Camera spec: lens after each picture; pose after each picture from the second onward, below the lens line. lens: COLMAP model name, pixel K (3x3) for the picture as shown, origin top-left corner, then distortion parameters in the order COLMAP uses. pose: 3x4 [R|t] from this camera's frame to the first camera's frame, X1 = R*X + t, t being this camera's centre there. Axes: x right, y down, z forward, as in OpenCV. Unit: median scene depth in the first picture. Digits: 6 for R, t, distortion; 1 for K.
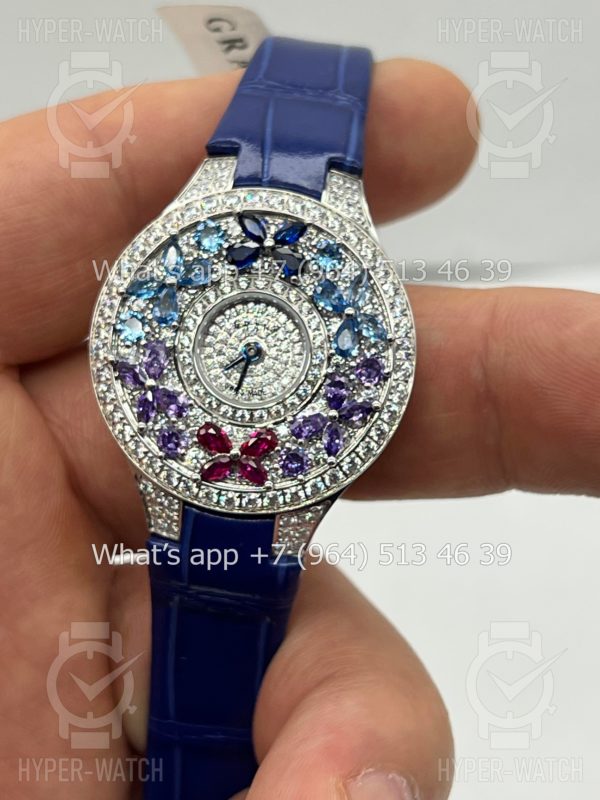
lens RADIAL K [[1856.0, 0, 301.0], [0, 1856.0, 400.5], [0, 0, 1]] dist [0.290544, 0.000000]
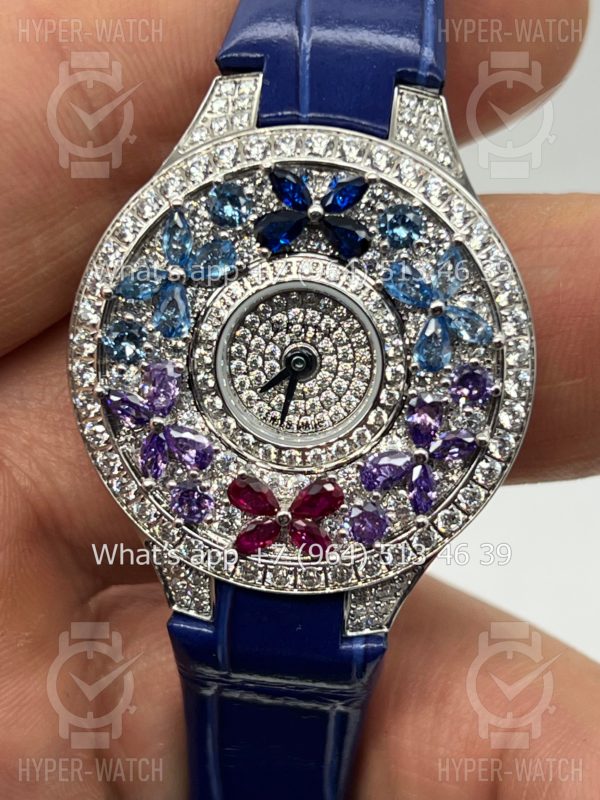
lens RADIAL K [[1856.0, 0, 311.5], [0, 1856.0, 382.6], [0, 0, 1]] dist [0.290544, 0.000000]
pose [[0.998227, -0.051272, -0.030234, -0.001083], [0.055298, 0.986776, 0.152364, -0.126435], [0.022022, -0.153766, 0.987862, 0.310167]]
